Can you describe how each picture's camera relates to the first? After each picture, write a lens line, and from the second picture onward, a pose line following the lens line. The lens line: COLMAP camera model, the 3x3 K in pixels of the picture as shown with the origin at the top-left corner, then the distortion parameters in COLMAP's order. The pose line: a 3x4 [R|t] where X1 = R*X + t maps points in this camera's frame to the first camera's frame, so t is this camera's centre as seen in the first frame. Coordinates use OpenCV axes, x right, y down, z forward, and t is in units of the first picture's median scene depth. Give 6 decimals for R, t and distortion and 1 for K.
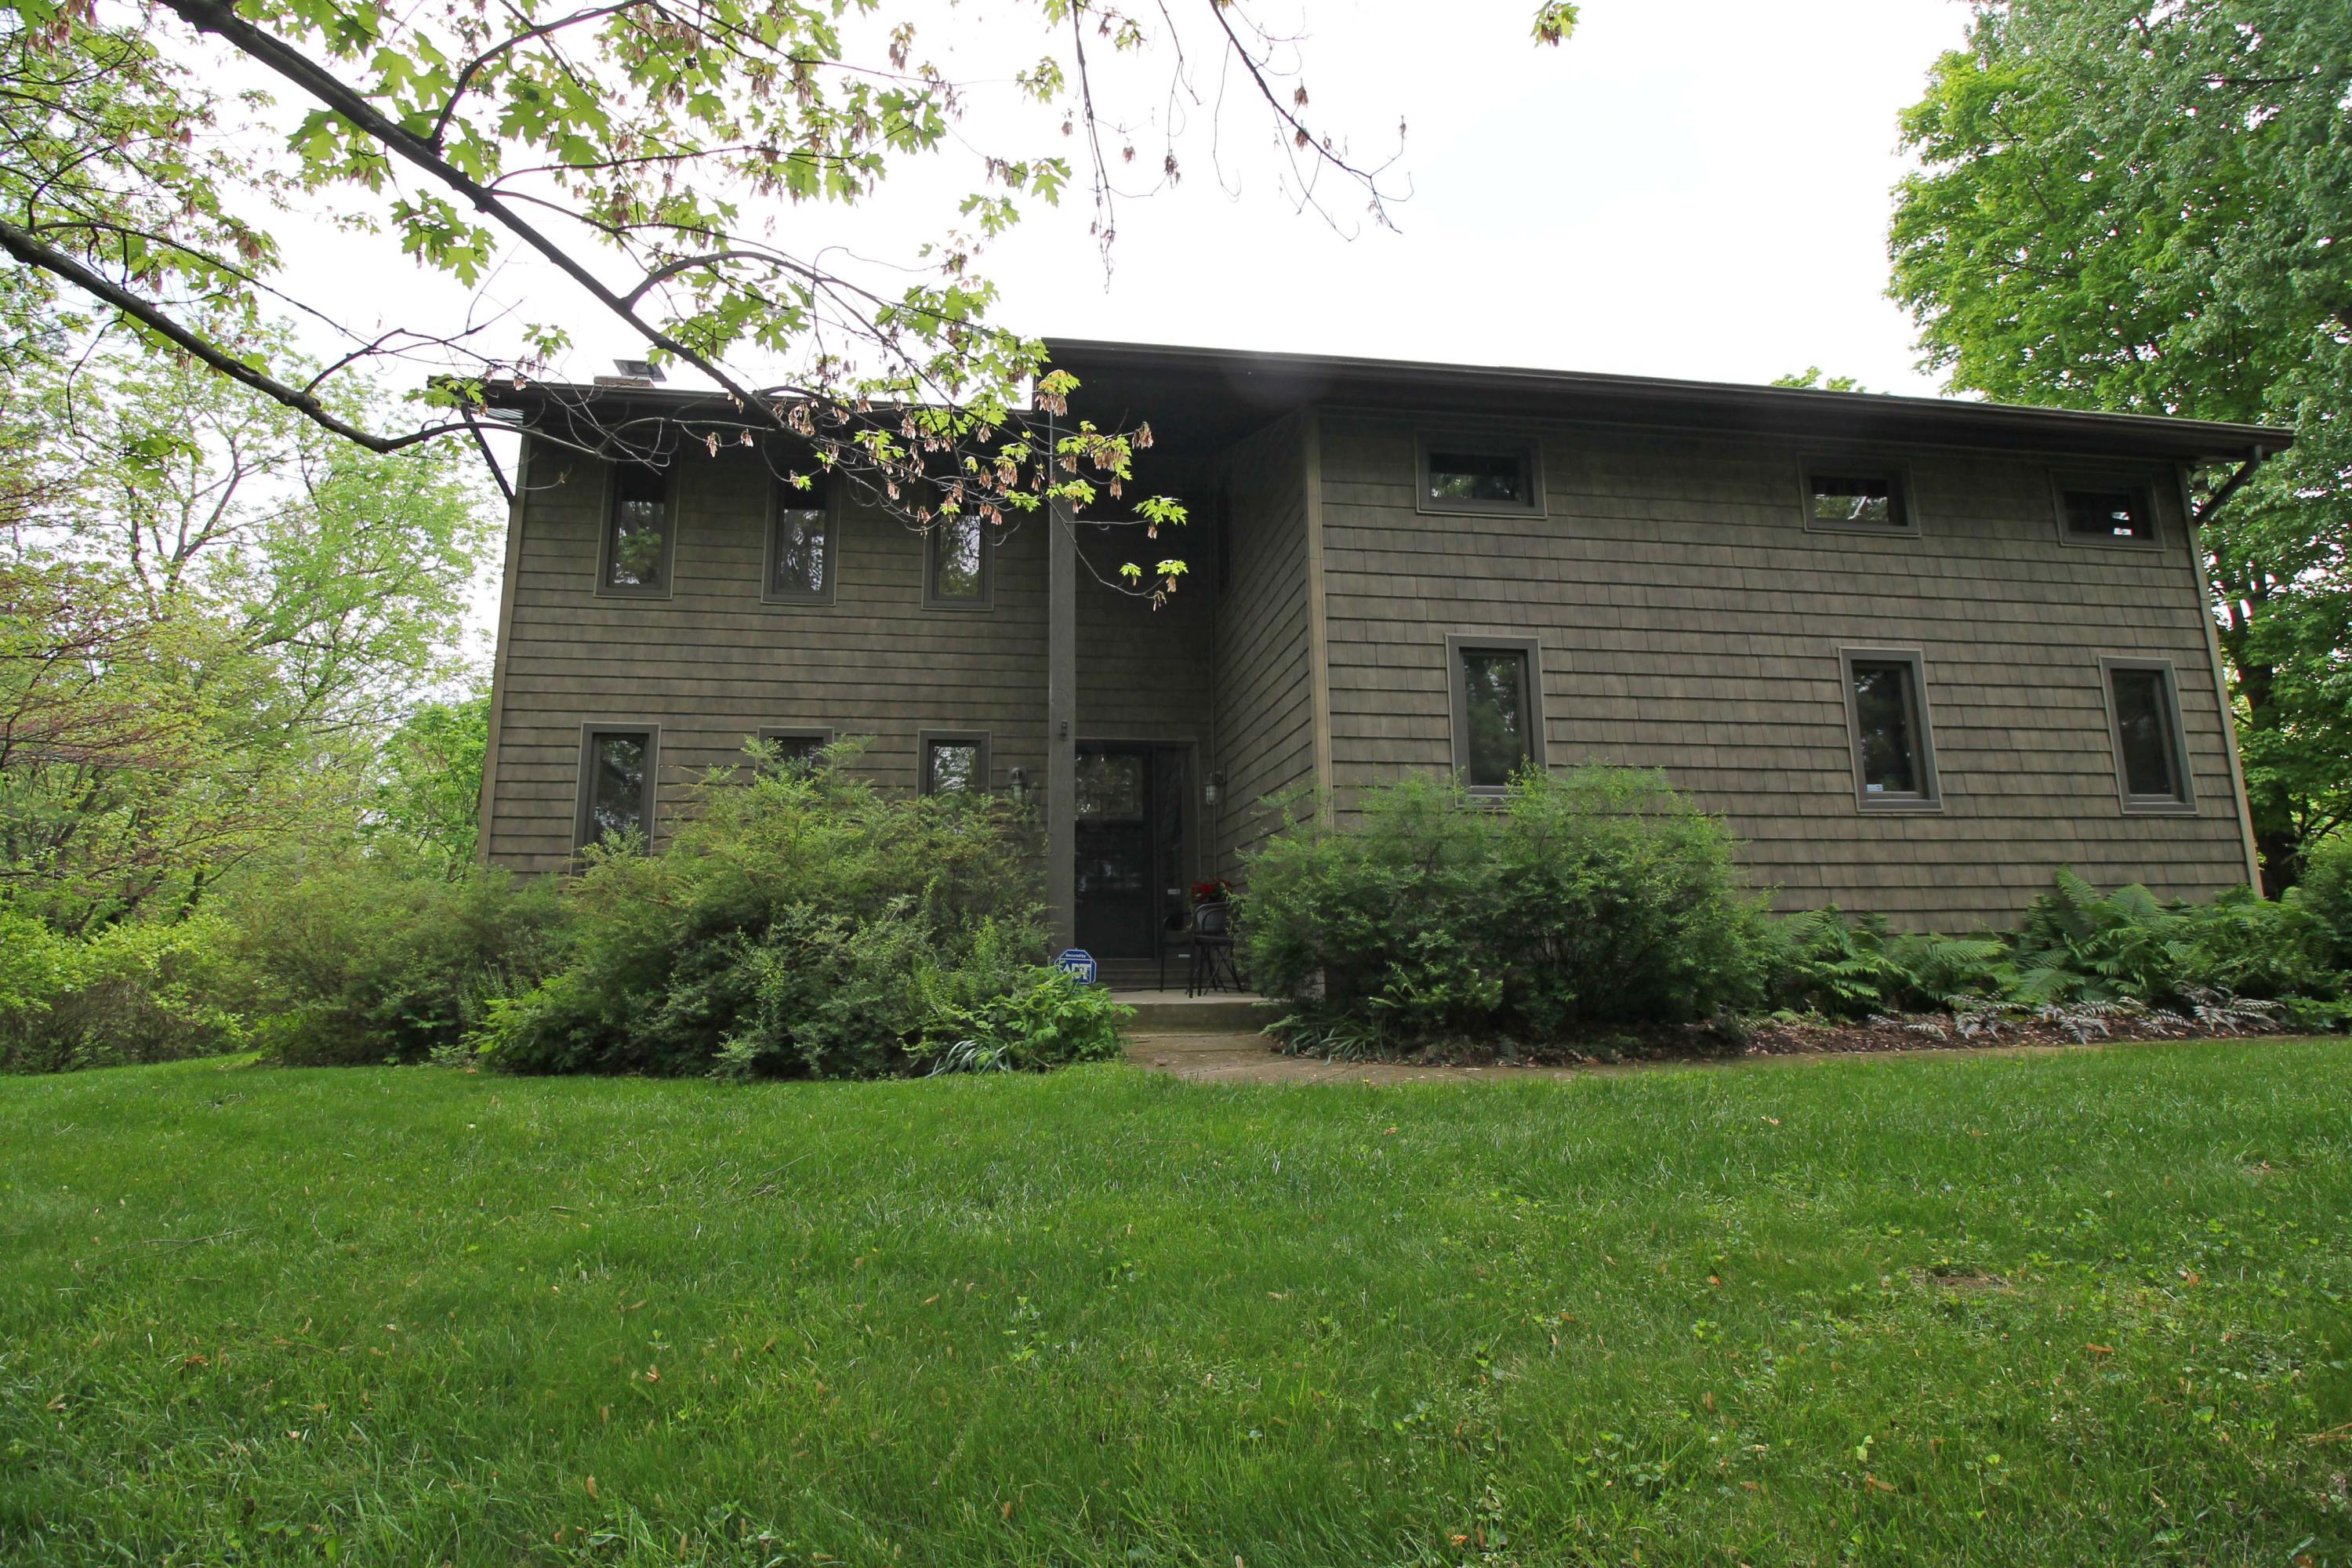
lens RADIAL K [[1106.1, 0, 1176.1], [0, 1106.1, 775.1], [0, 0, 1]] dist [-0.002774, -0.011362]
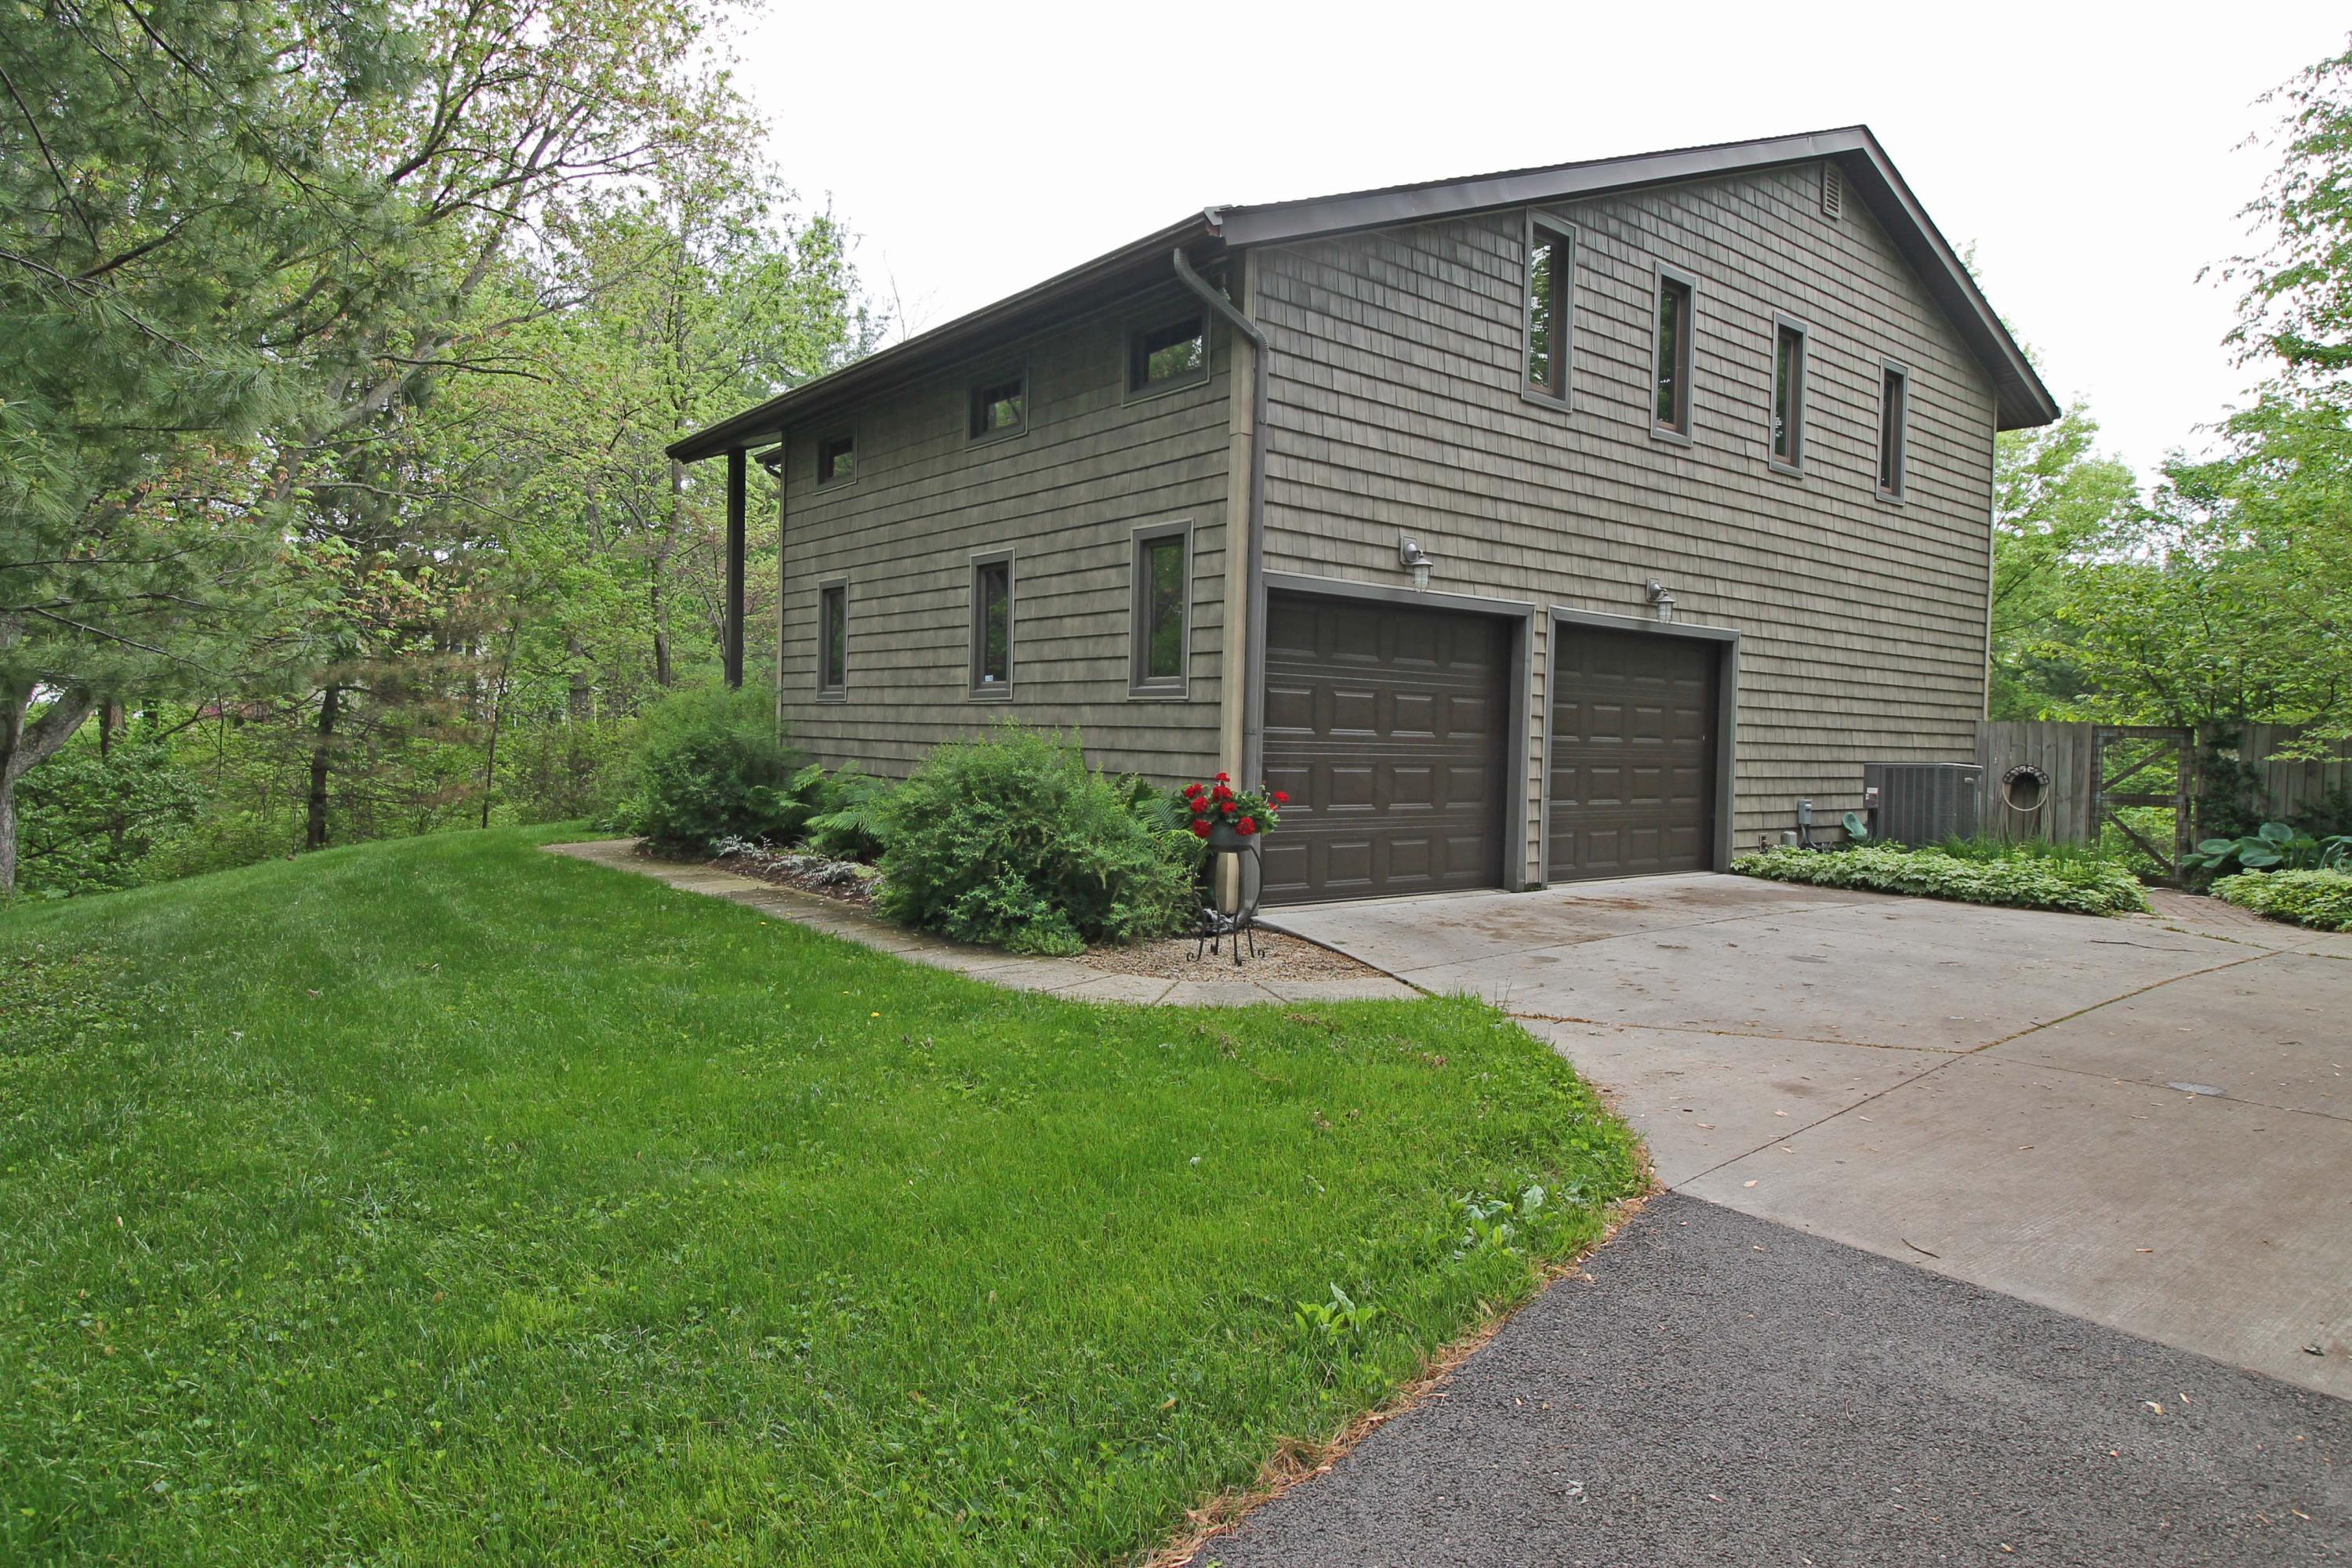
lens RADIAL K [[1370.1, 0, 1174.9], [0, 1370.1, 774.1], [0, 0, 1]] dist [0.003980, 0.000571]
pose [[0.527938, 0.035610, -0.848536, 1.902941], [0.061801, 0.994861, 0.080202, 0.007442], [0.847031, -0.094782, 0.523025, 0.420639]]
